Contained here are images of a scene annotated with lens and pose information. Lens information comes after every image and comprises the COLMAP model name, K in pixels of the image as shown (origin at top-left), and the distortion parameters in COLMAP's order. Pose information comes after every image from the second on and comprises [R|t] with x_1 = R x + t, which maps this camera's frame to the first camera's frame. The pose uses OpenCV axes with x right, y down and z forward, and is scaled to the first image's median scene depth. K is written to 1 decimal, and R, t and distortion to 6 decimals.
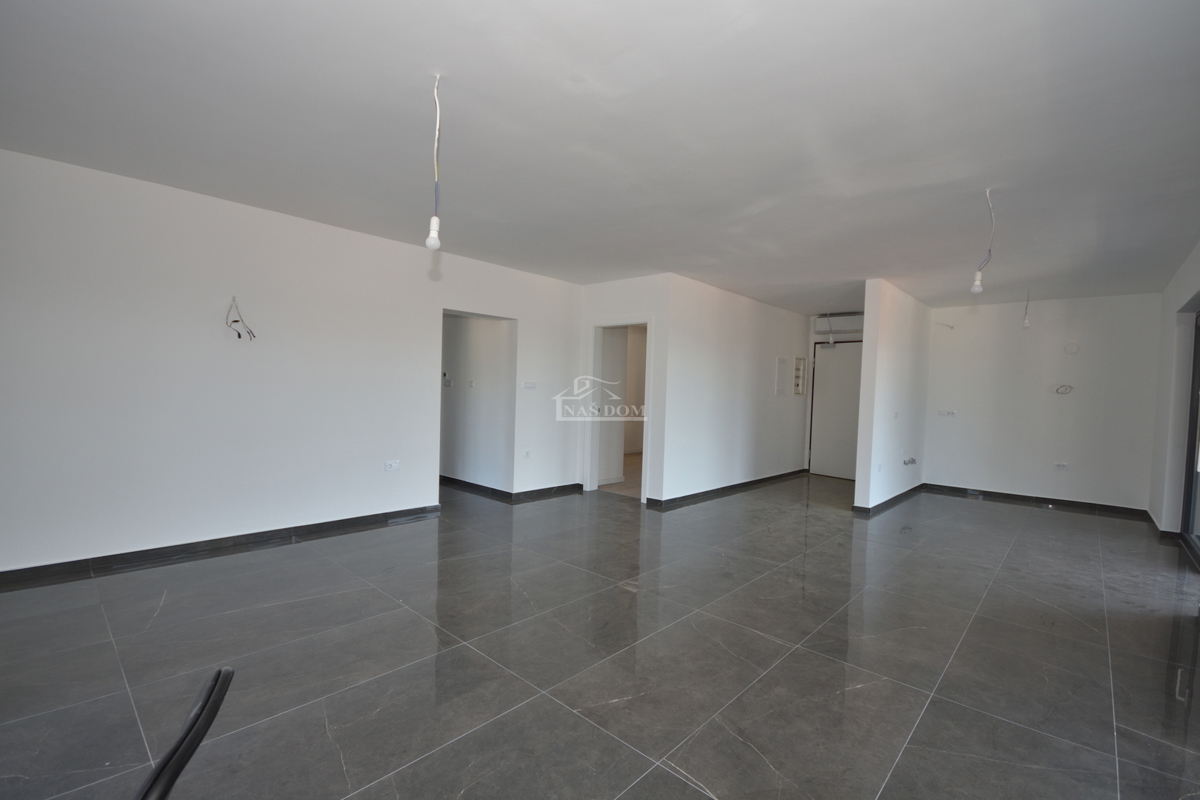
lens RADIAL K [[526.9, 0, 596.9], [0, 526.9, 402.2], [0, 0, 1]] dist [0.005973, -0.010463]
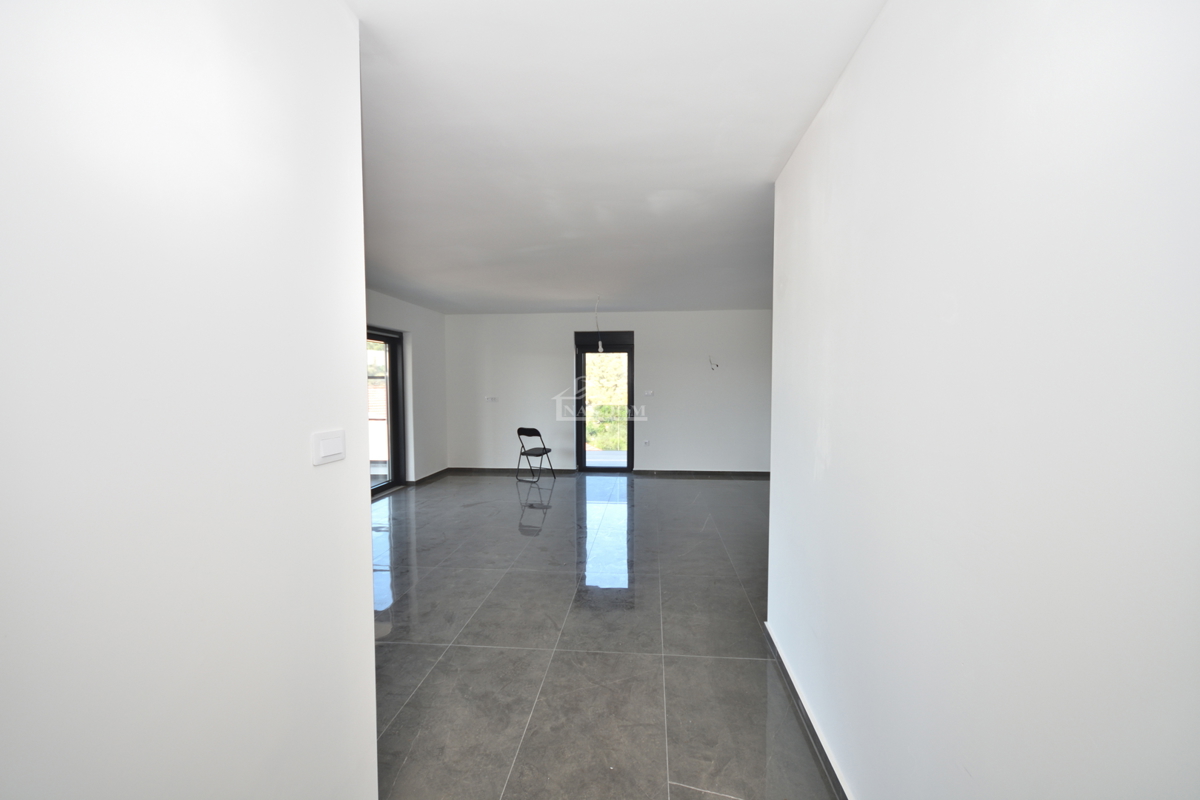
lens RADIAL K [[526.9, 0, 606.2], [0, 526.9, 409.0], [0, 0, 1]] dist [0.005973, -0.010463]
pose [[-0.786981, 0.003329, -0.616968, 0.882863], [-0.038197, 0.997804, 0.054107, -0.076155], [0.615794, 0.066148, -0.785126, 2.007186]]
